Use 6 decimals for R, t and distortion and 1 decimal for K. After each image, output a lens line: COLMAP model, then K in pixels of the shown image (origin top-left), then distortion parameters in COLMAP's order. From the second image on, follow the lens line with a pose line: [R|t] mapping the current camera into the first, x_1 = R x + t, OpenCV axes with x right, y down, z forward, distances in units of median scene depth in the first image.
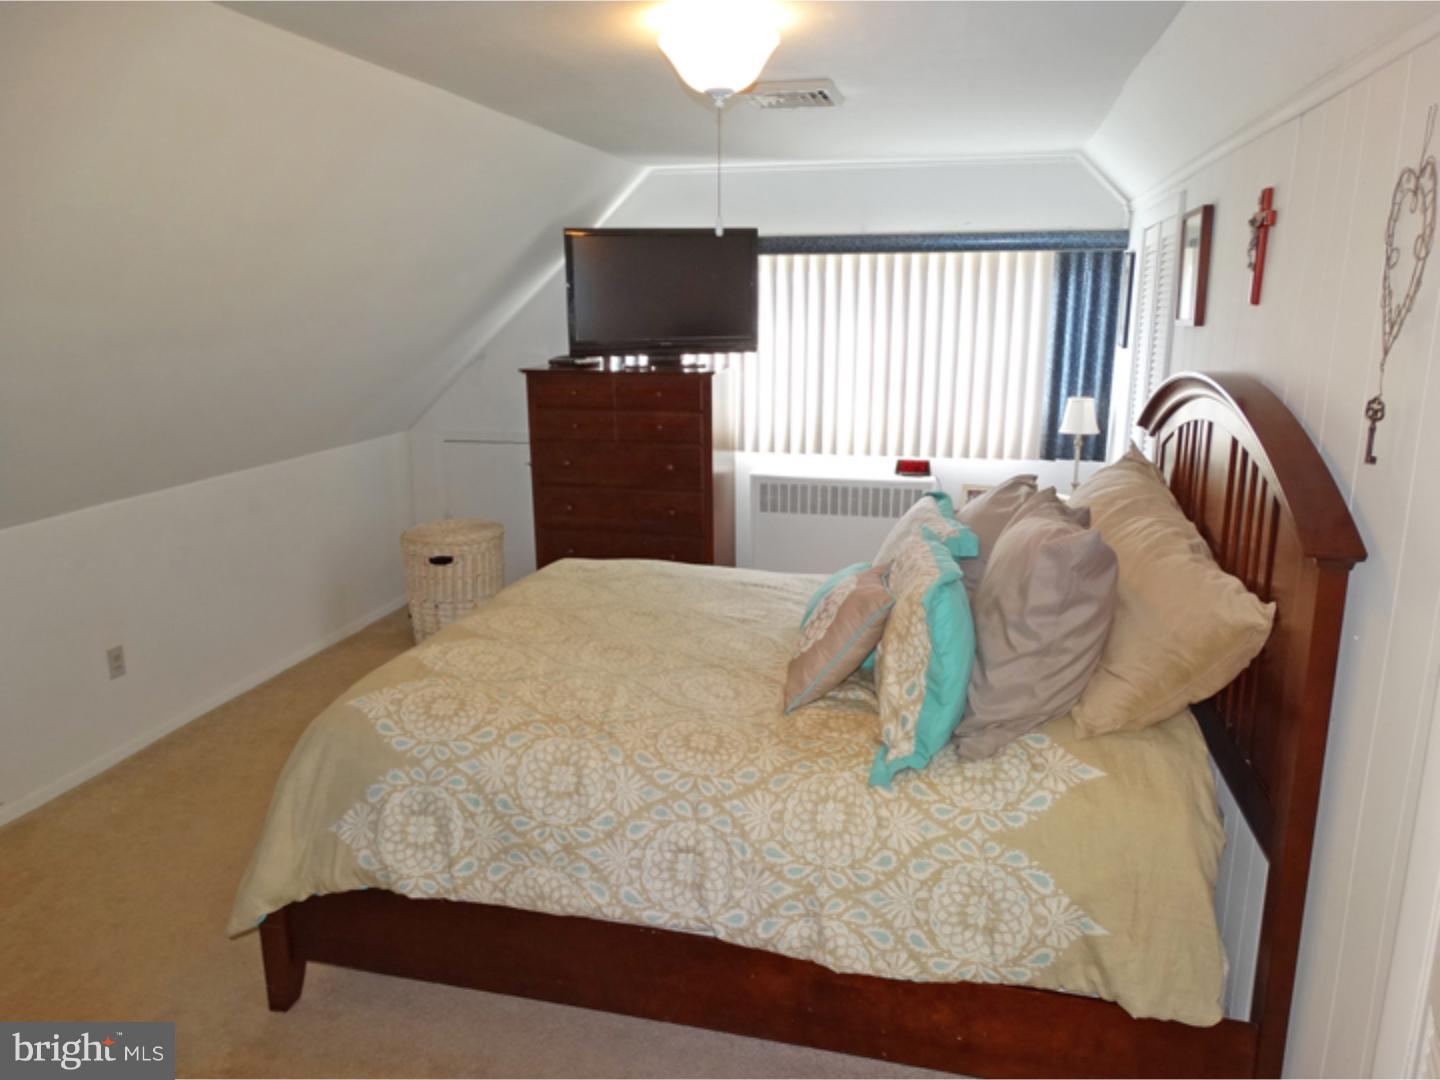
lens RADIAL K [[1031.2, 0, 735.4], [0, 1031.2, 536.9], [0, 0, 1]] dist [-0.001735, -0.003527]
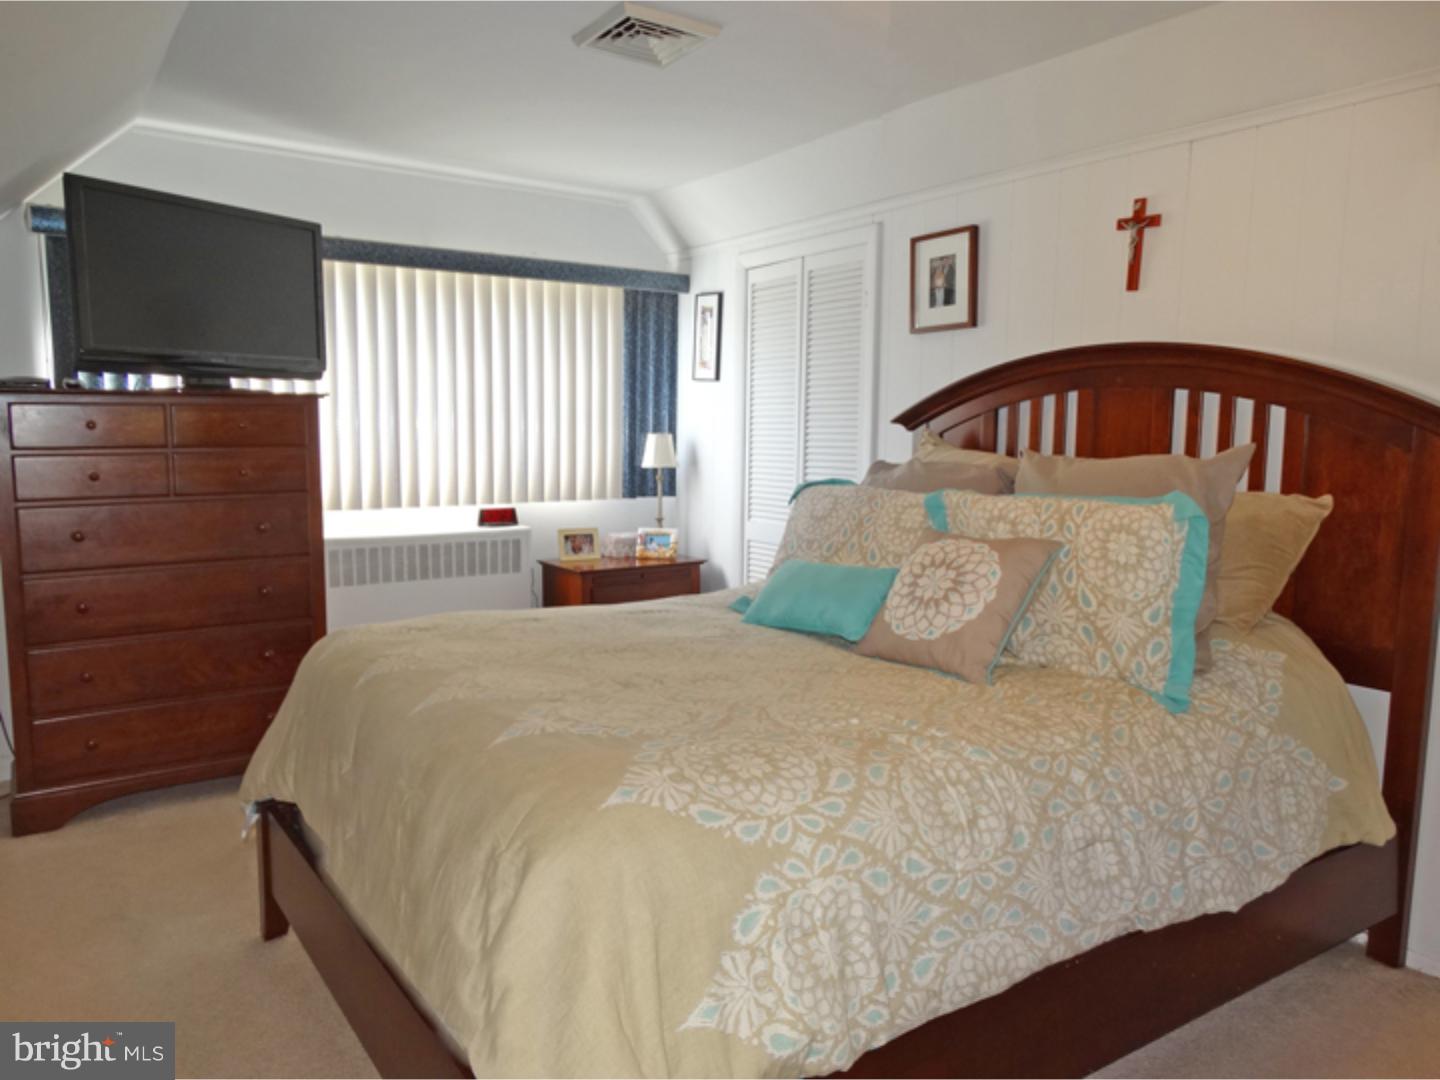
lens RADIAL K [[1031.2, 0, 724.2], [0, 1031.2, 543.4], [0, 0, 1]] dist [-0.001735, -0.003527]
pose [[0.684601, -0.076190, 0.724925, -0.356043], [0.157705, 0.986449, -0.045256, 0.027430], [-0.711653, 0.145306, 0.687340, 0.267170]]
